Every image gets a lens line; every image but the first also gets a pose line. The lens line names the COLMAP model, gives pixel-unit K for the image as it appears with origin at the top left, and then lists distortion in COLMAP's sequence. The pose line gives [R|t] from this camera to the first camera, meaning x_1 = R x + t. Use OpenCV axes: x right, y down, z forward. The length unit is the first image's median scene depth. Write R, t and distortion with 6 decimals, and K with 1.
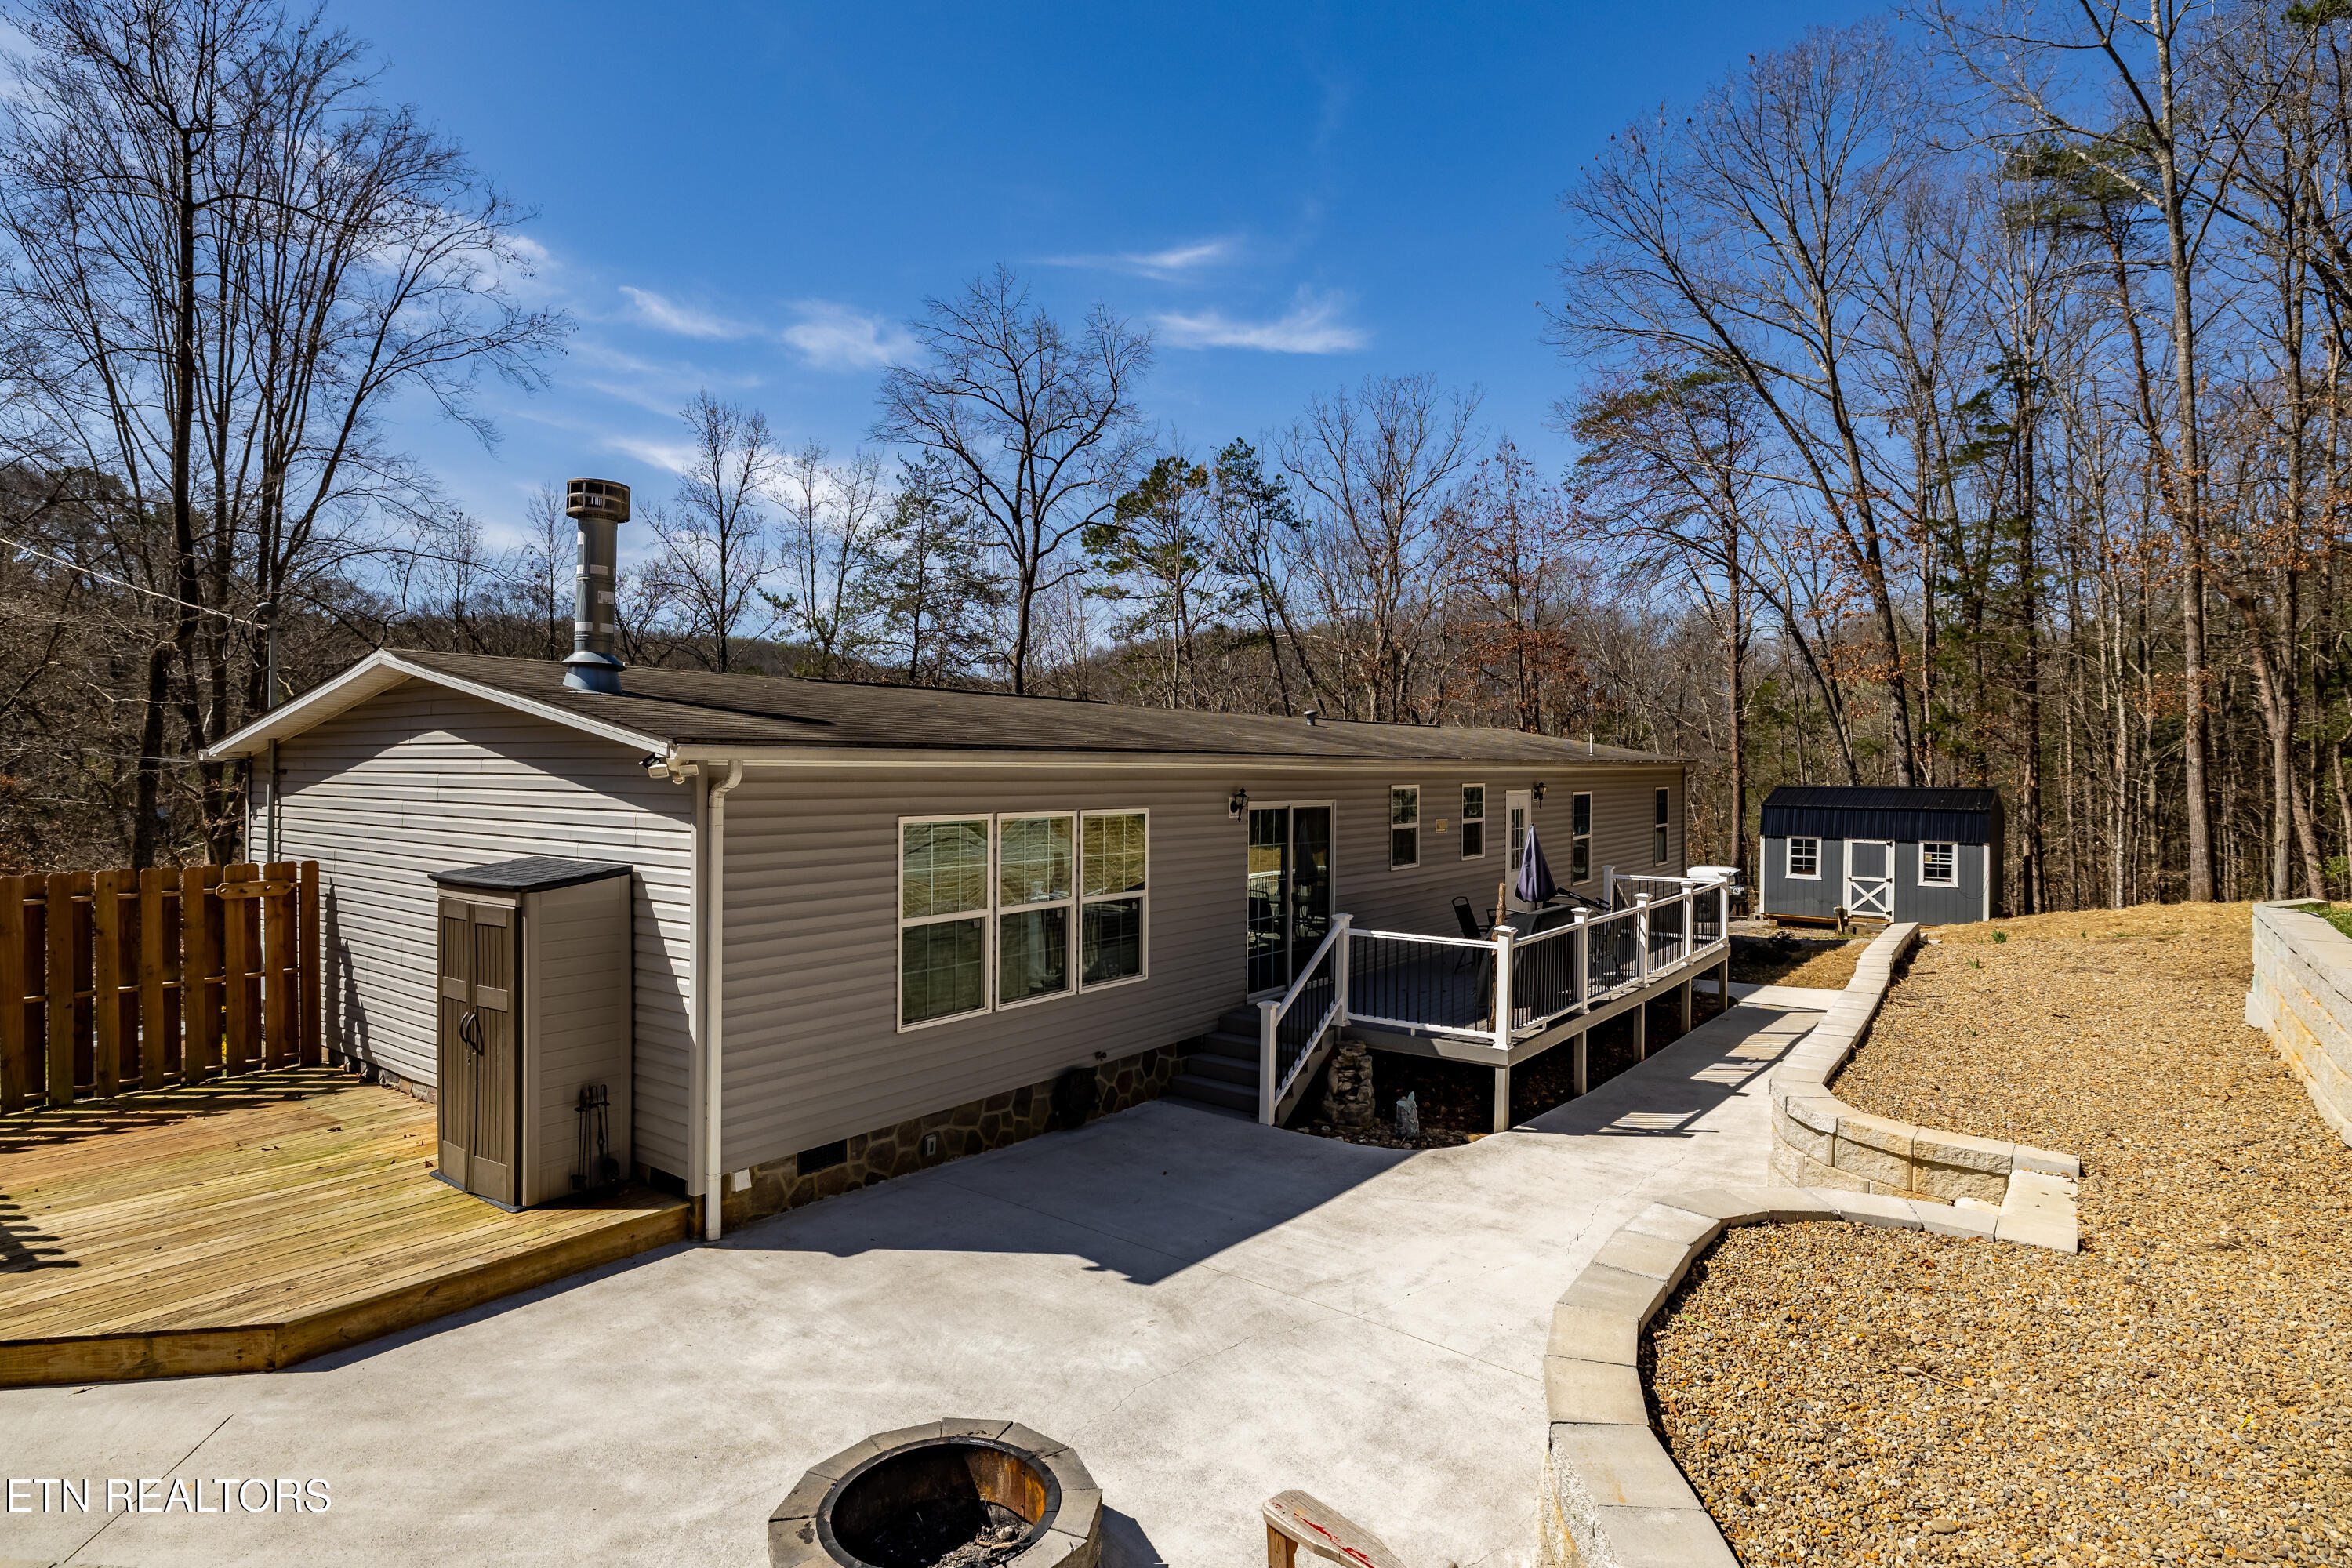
lens RADIAL K [[1240.4, 0, 1179.5], [0, 1240.4, 766.8], [0, 0, 1]] dist [-0.003711, 0.001221]
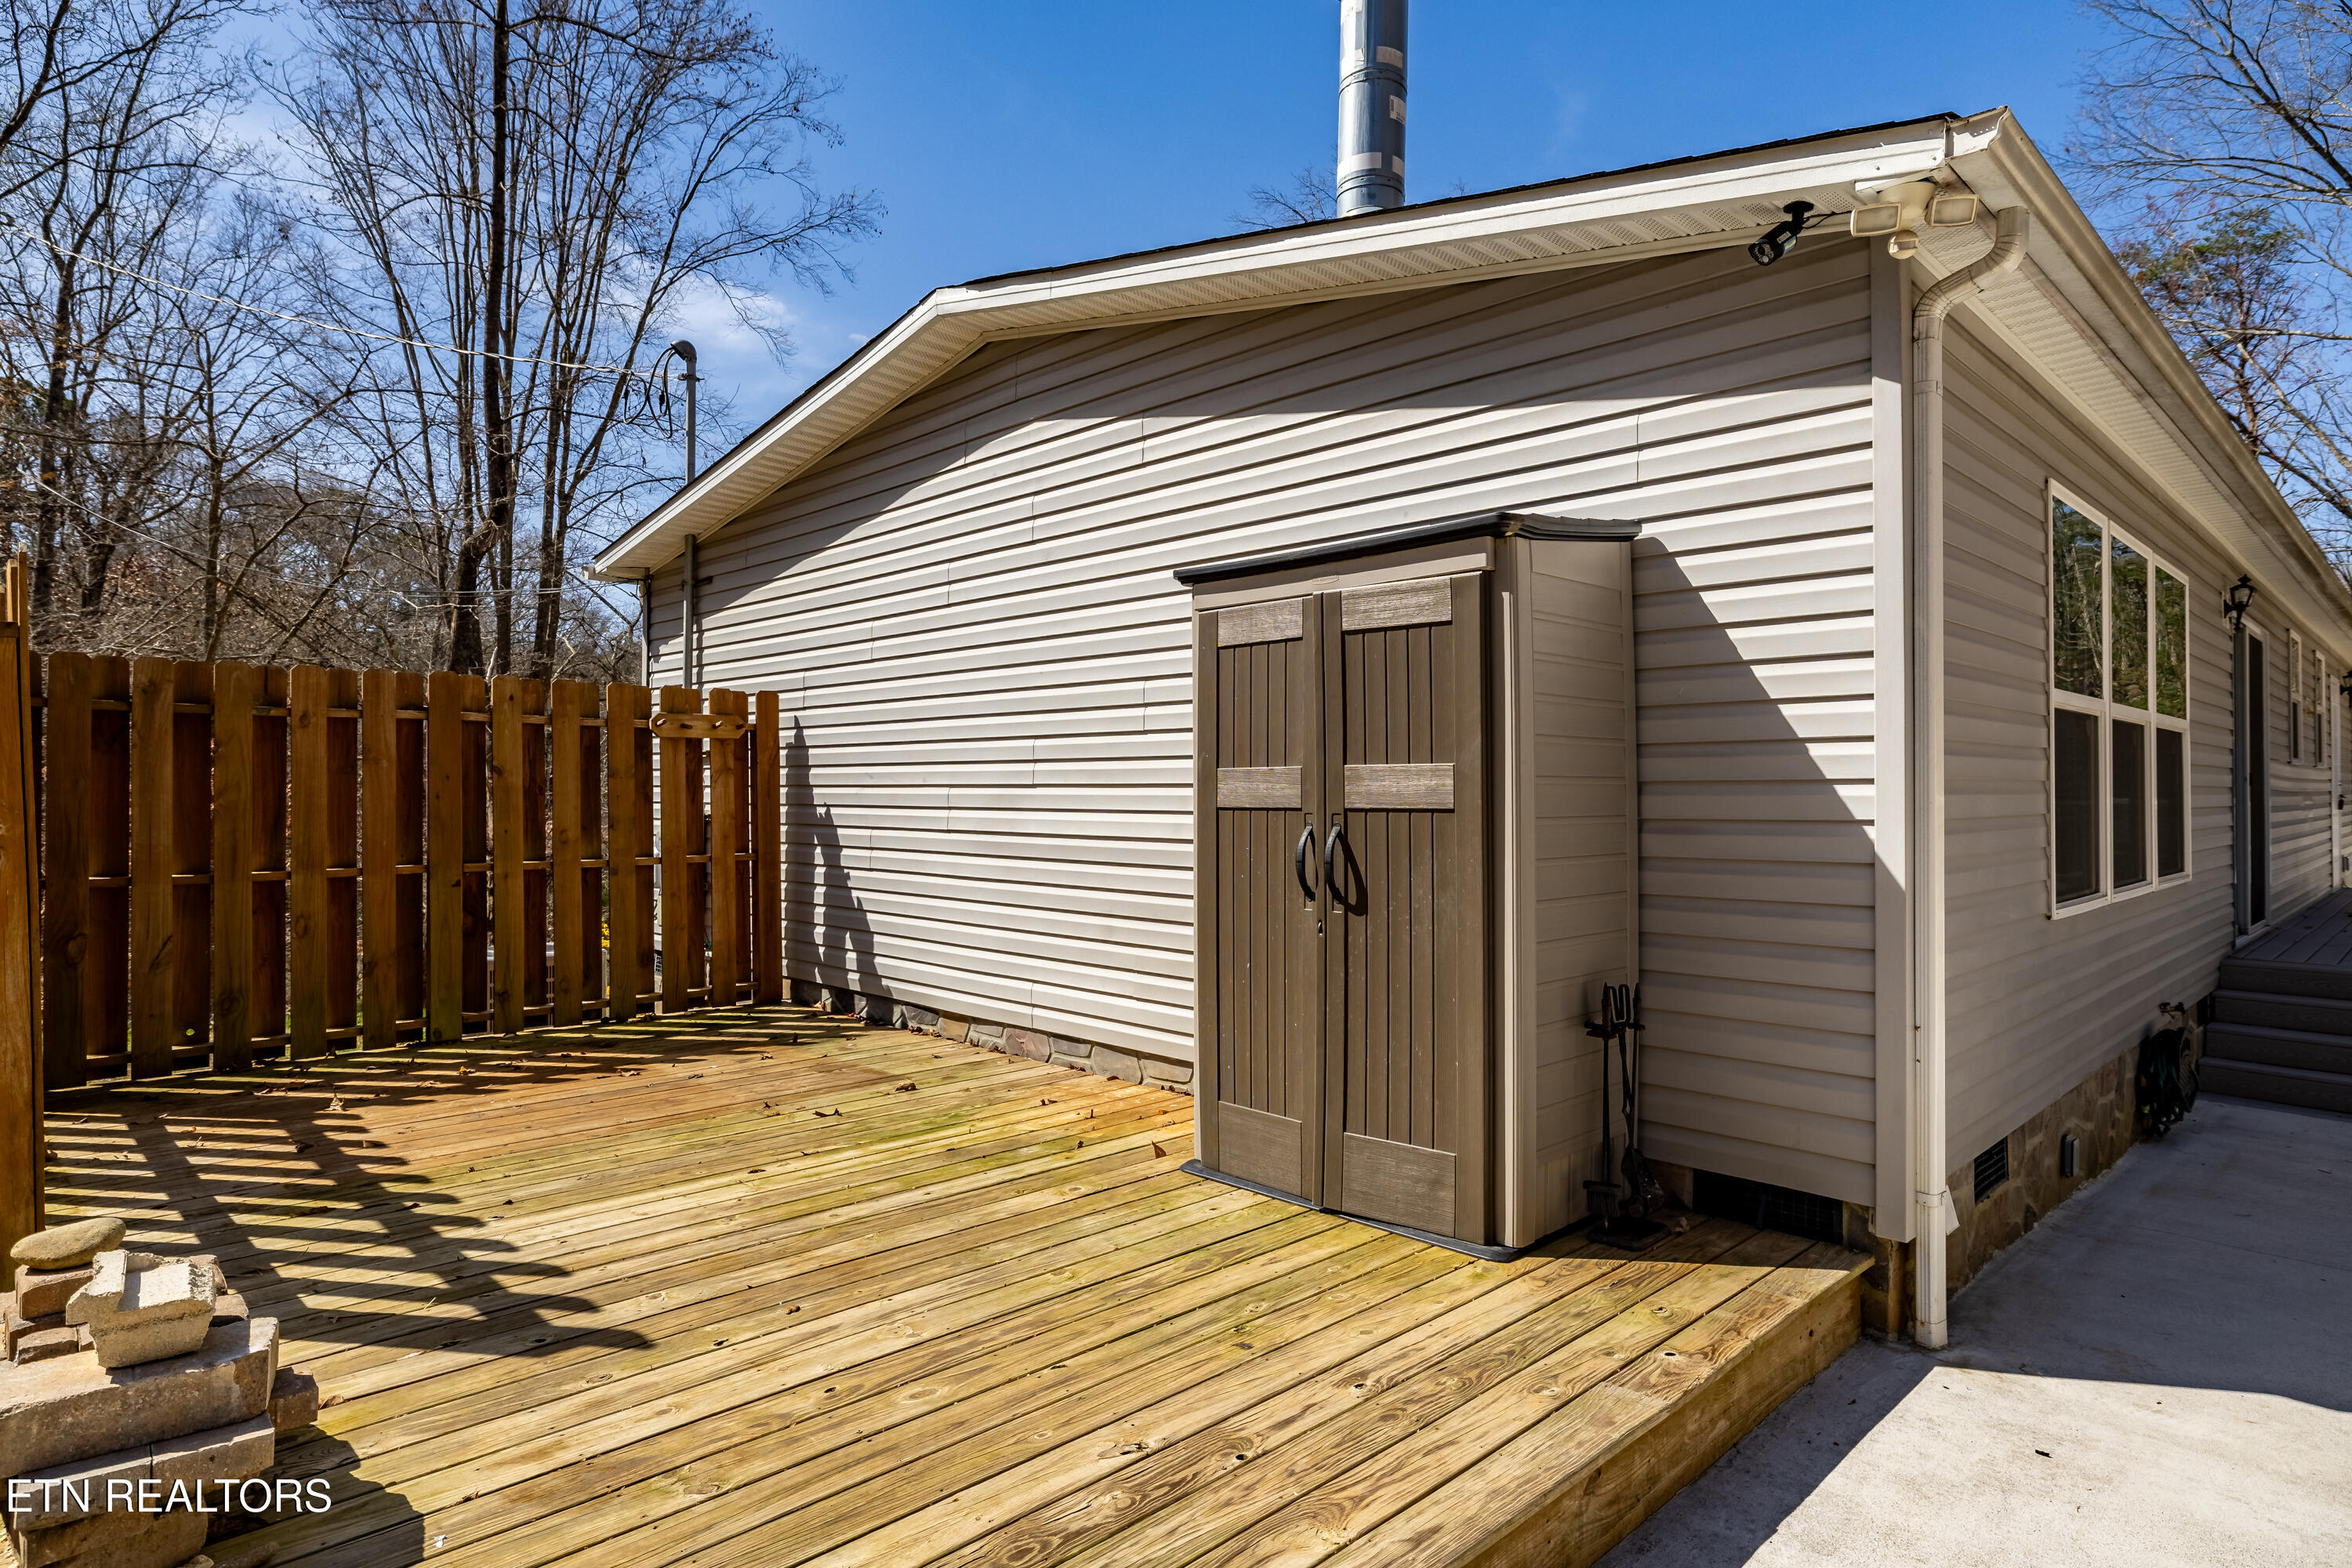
lens RADIAL K [[1286.6, 0, 1176.0], [0, 1286.6, 784.0], [0, 0, 1]] dist [-0.001462, -0.000354]
pose [[0.989875, -0.001036, -0.141939, -0.560974], [-0.000258, 0.999959, -0.009096, 0.187992], [0.141943, 0.009041, 0.989834, 0.512665]]
